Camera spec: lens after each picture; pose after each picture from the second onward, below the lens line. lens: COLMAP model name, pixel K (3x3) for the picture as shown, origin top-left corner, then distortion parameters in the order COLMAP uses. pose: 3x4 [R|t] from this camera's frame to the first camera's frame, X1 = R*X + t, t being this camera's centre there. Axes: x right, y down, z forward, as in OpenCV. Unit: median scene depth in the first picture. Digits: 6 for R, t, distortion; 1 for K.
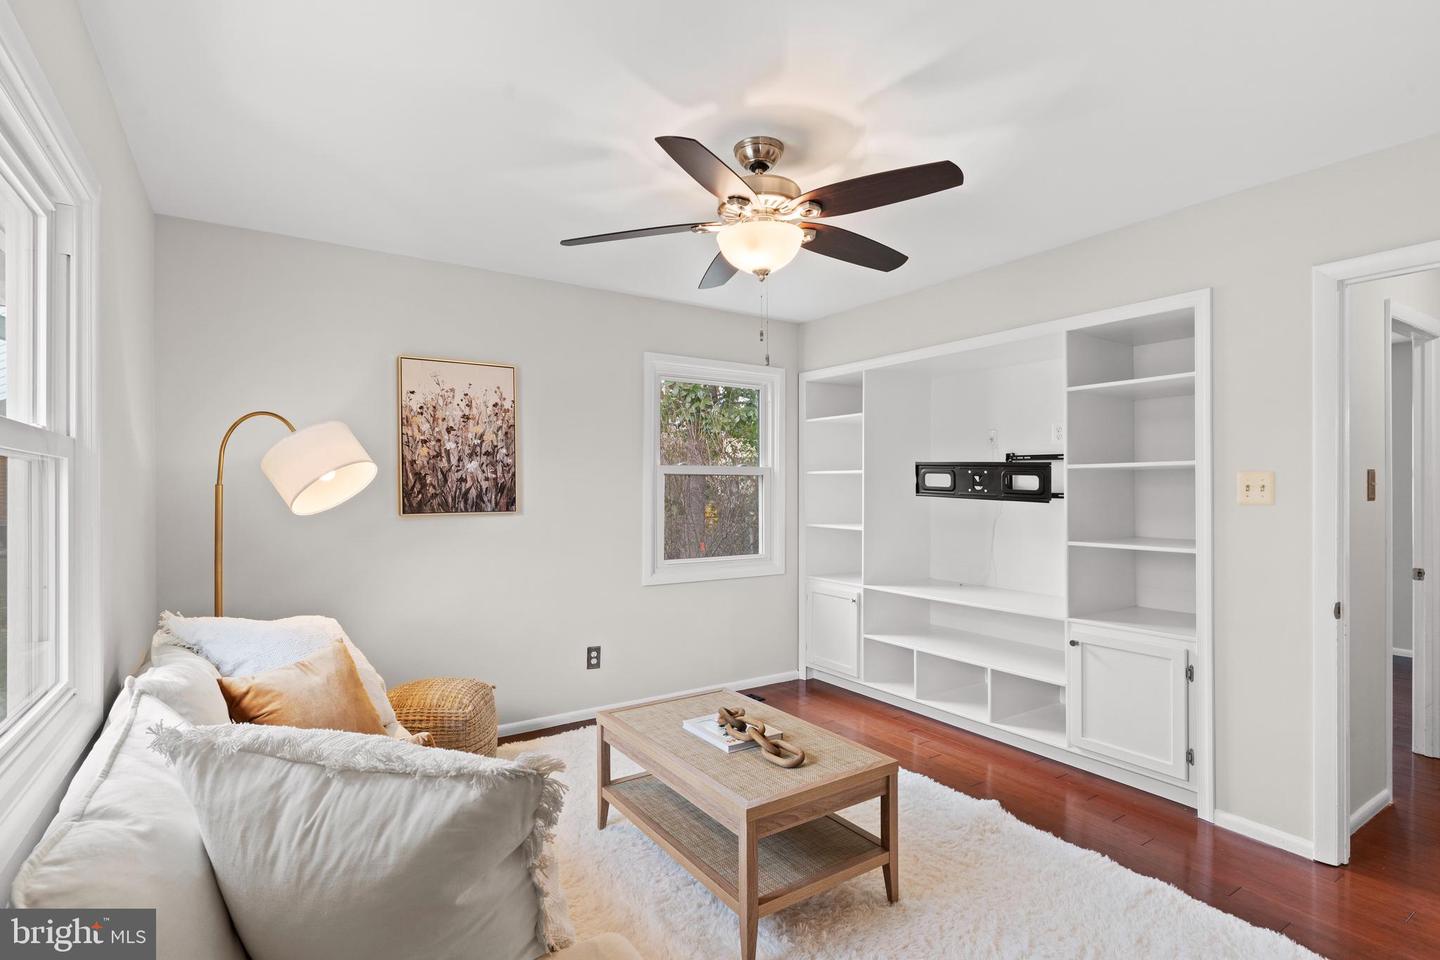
lens RADIAL K [[697.9, 0, 714.3], [0, 697.9, 487.4], [0, 0, 1]] dist [0.000731, 0.000651]
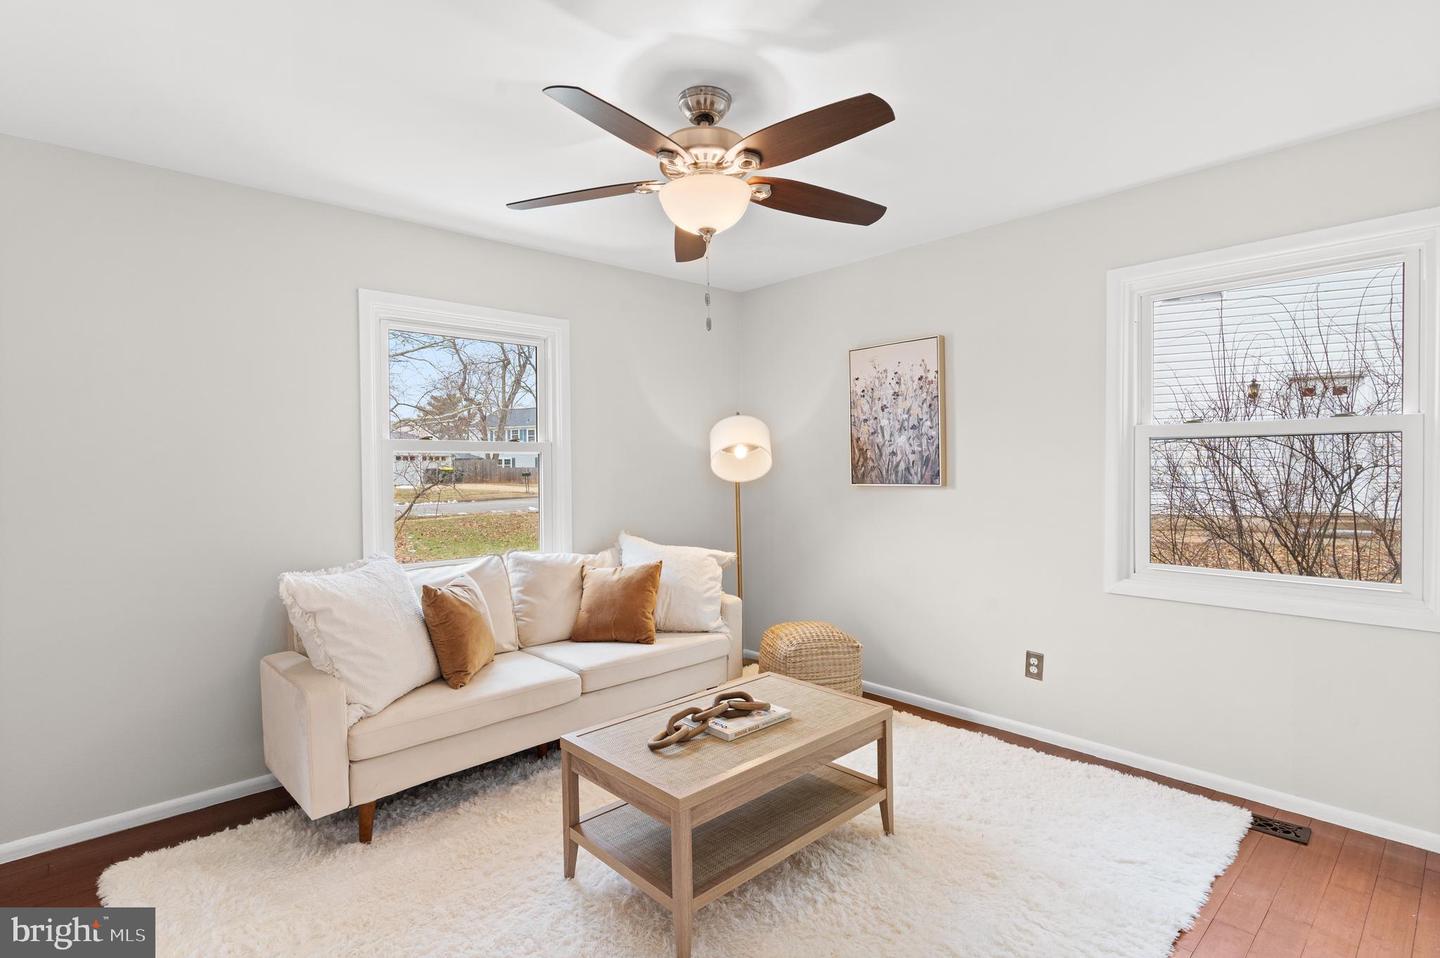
lens RADIAL K [[697.9, 0, 714.5], [0, 697.9, 472.3], [0, 0, 1]] dist [0.000731, 0.000651]
pose [[0.157457, 0.010972, -0.987465, 0.645370], [0.009619, 0.999874, 0.012644, 0.001549], [0.987479, -0.011489, 0.157331, 0.557423]]
